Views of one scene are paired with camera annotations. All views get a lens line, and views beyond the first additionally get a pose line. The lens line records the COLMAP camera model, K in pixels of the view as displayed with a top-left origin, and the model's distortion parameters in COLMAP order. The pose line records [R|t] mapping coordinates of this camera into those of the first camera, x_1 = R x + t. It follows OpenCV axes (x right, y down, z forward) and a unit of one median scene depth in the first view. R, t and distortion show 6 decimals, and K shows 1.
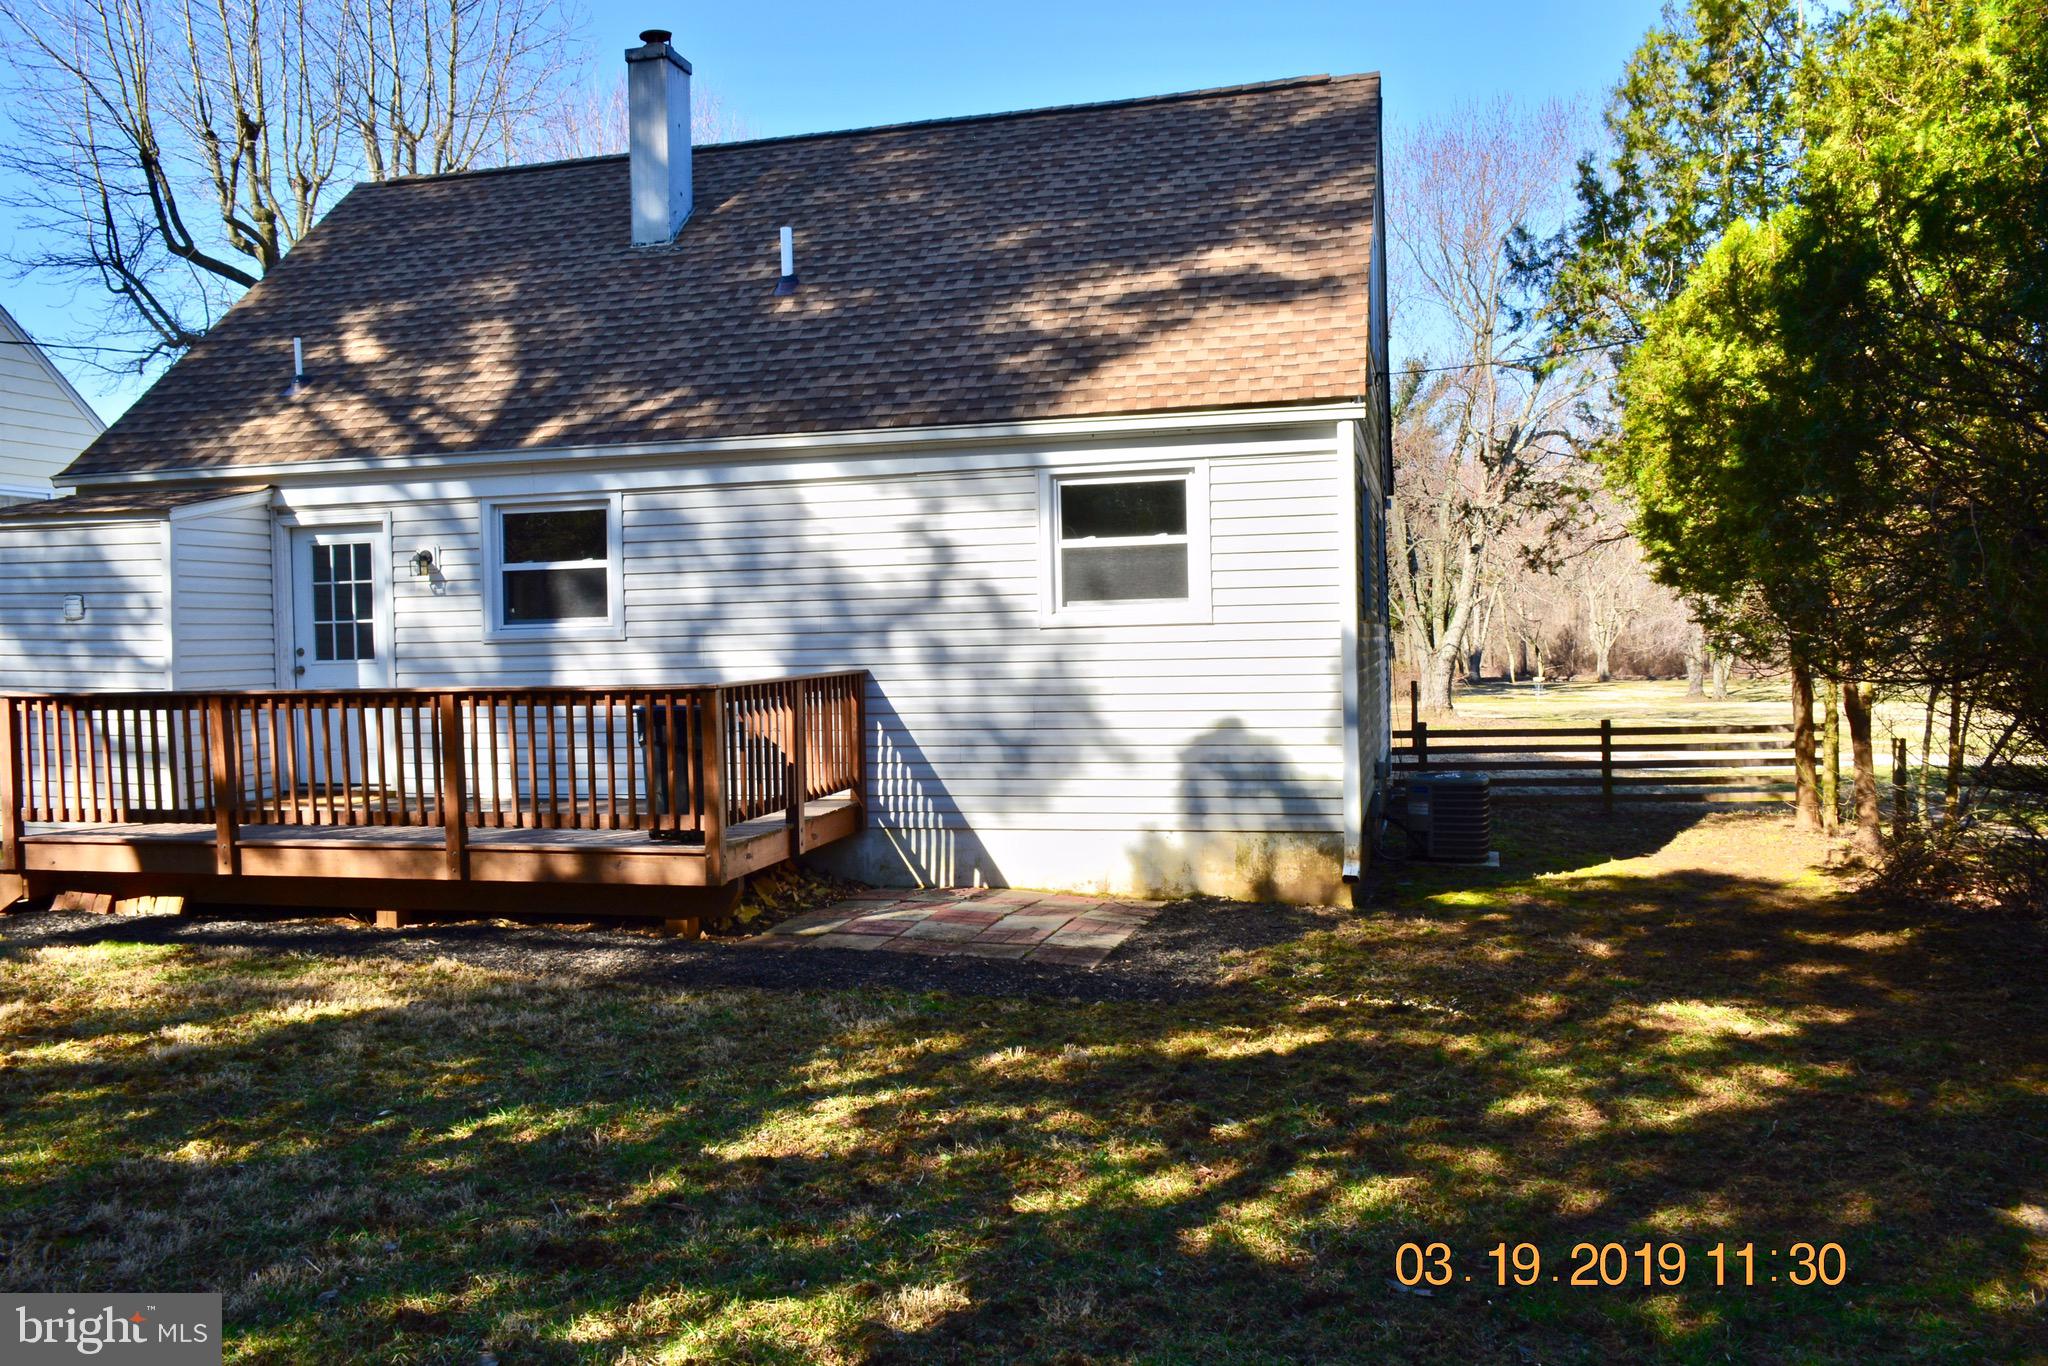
lens RADIAL K [[1601.9, 0, 1024.0], [0, 1601.9, 683.0], [0, 0, 1]] dist [-0.016580, 0.011551]
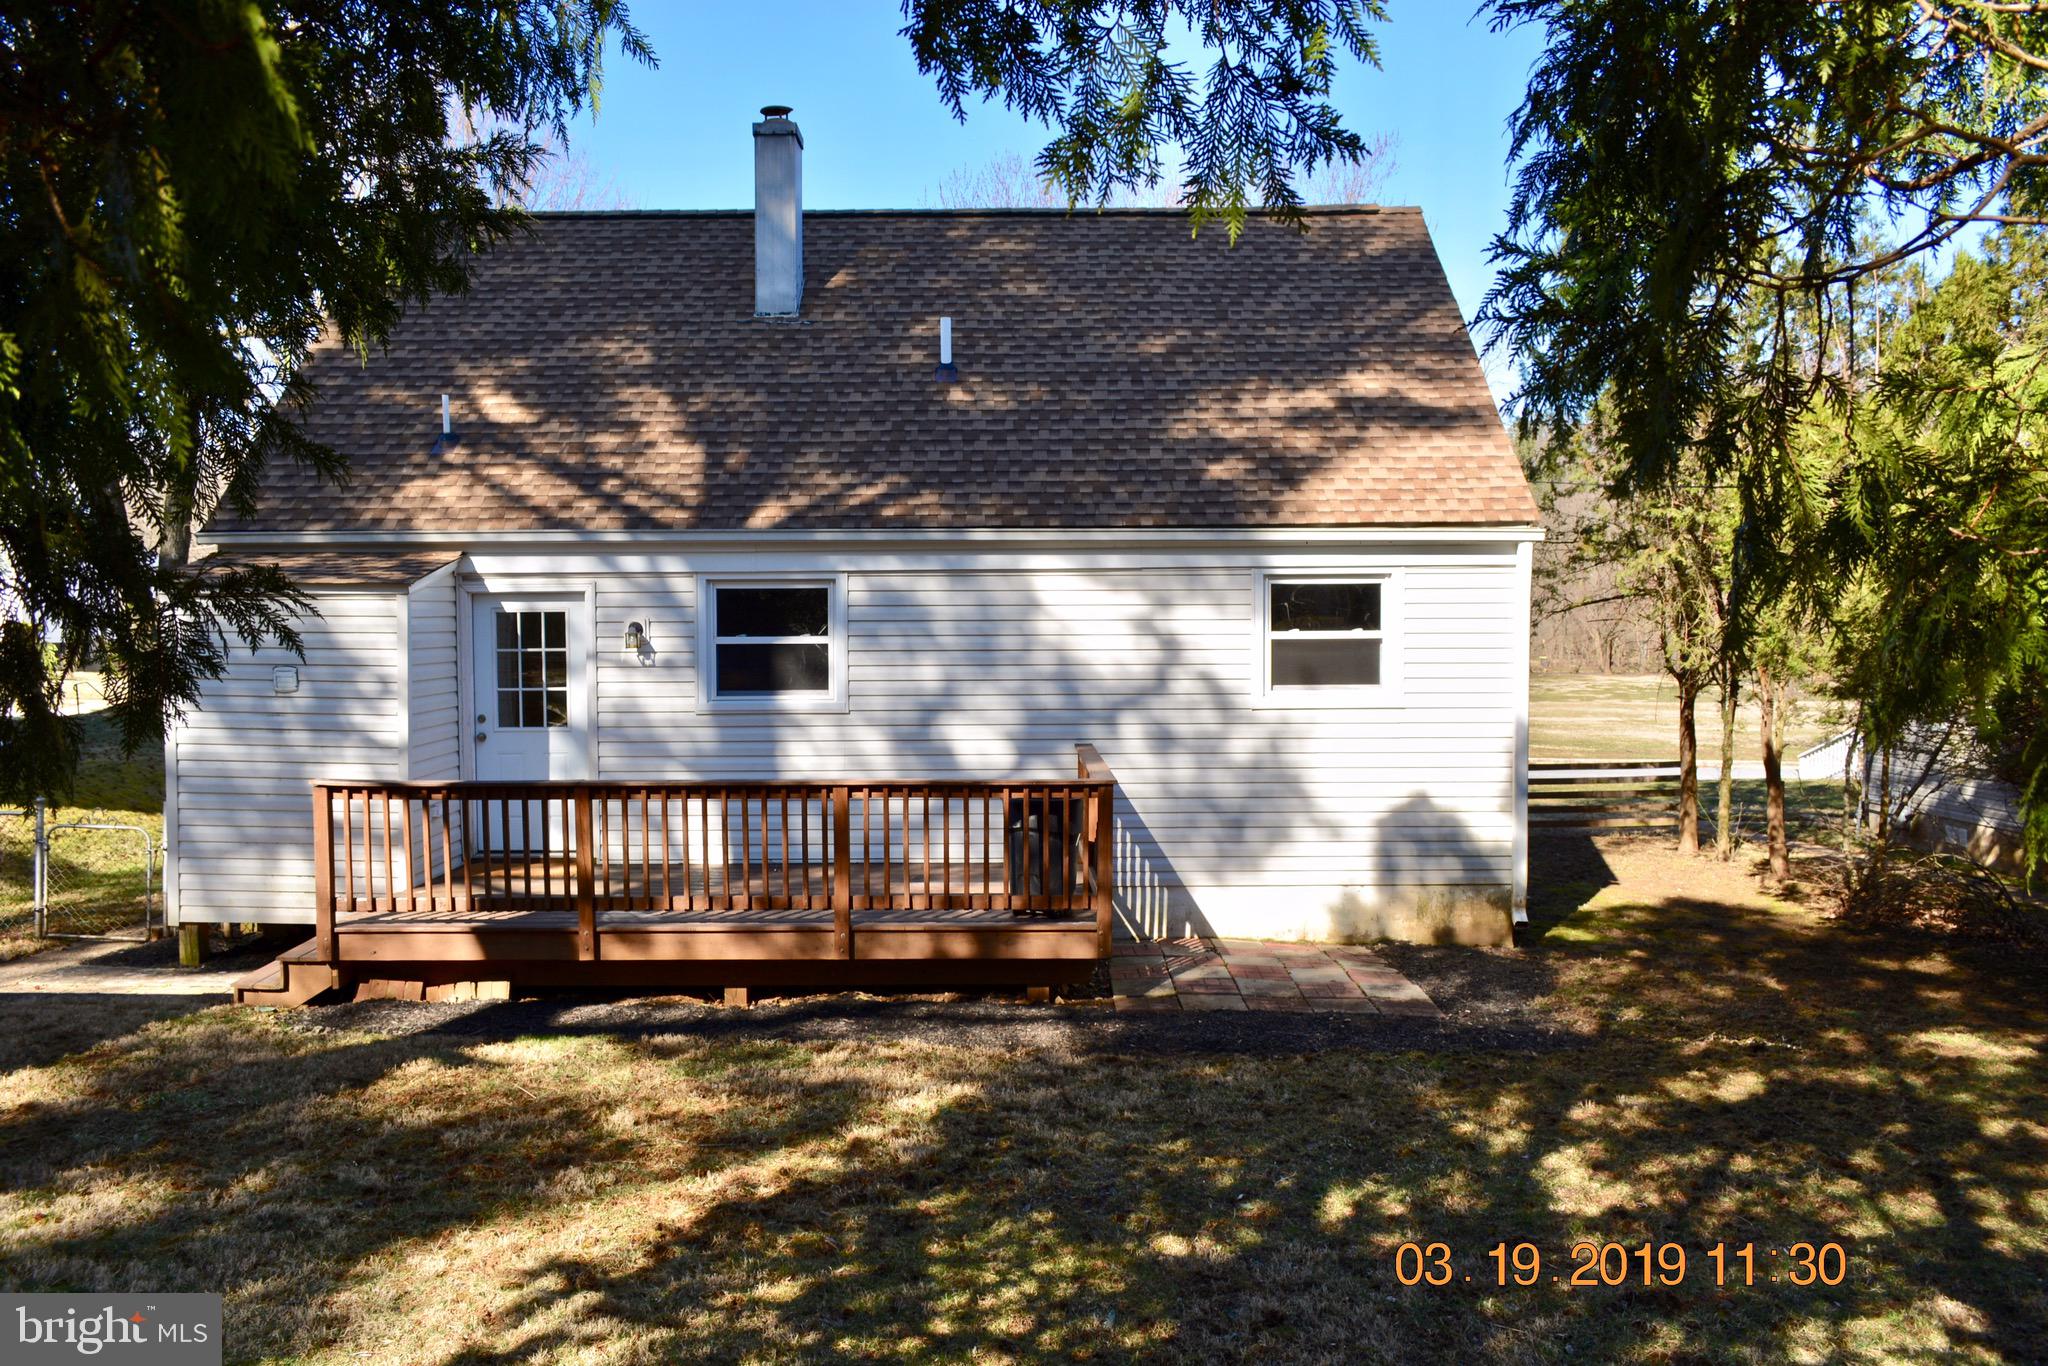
lens RADIAL K [[1601.9, 0, 1024.0], [0, 1601.9, 683.0], [0, 0, 1]] dist [-0.016580, 0.011551]
pose [[0.966672, 0.006232, 0.255942, -0.423267], [-0.009563, 0.999885, 0.011771, -0.062692], [-0.255839, -0.013827, 0.966620, -0.053414]]
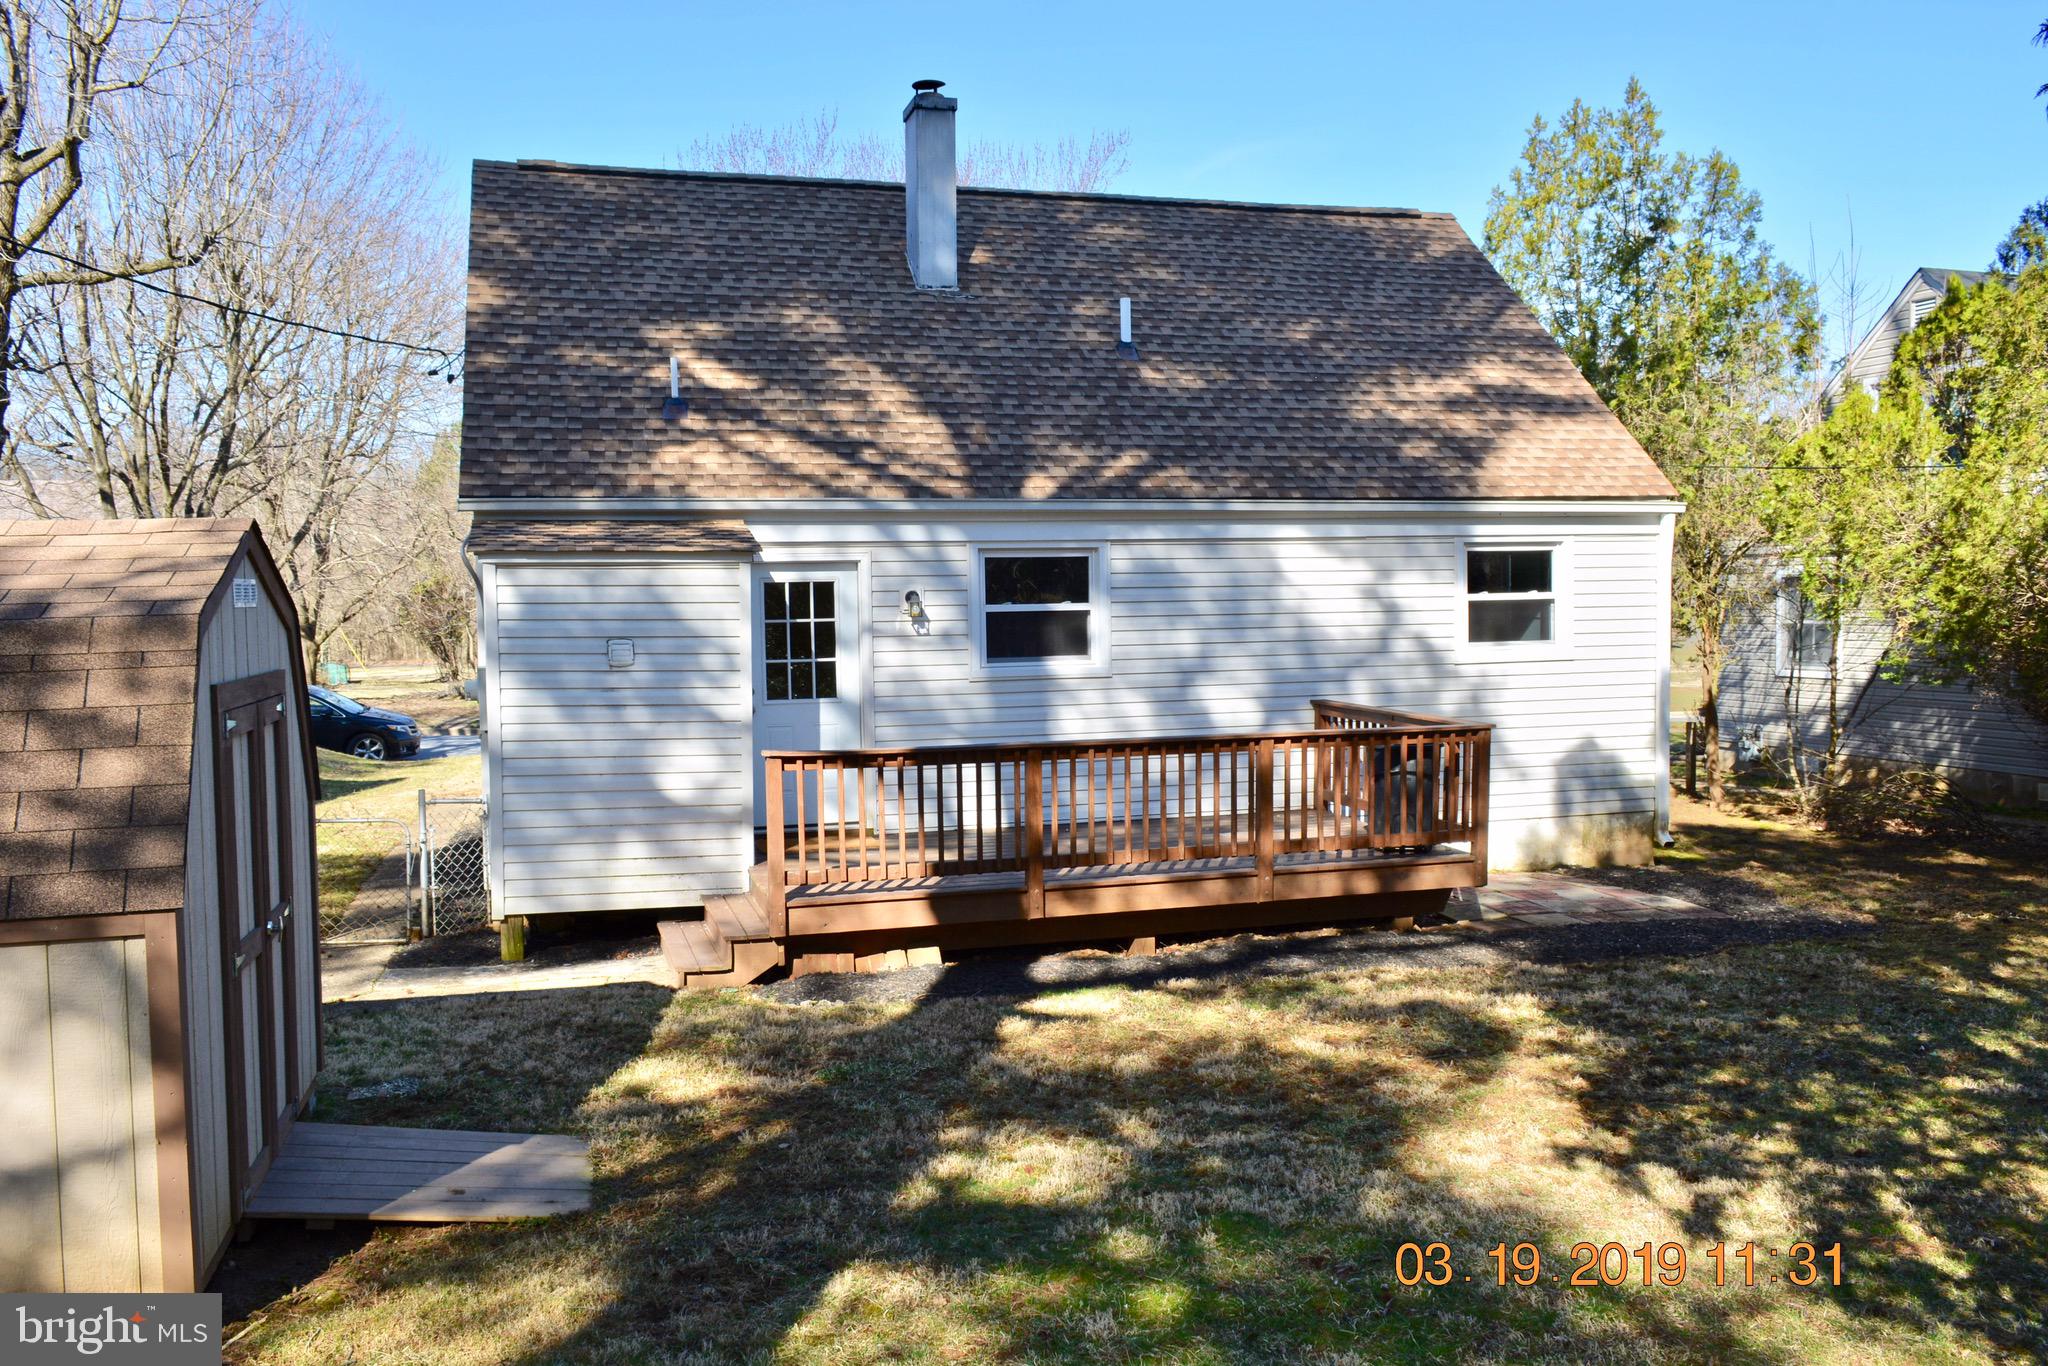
lens RADIAL K [[1601.9, 0, 1024.0], [0, 1601.9, 683.0], [0, 0, 1]] dist [-0.016580, 0.011551]
pose [[0.859252, -0.020721, 0.511133, -0.894818], [0.010944, 0.999695, 0.022129, -0.049744], [-0.511436, -0.013421, 0.859217, 0.090663]]
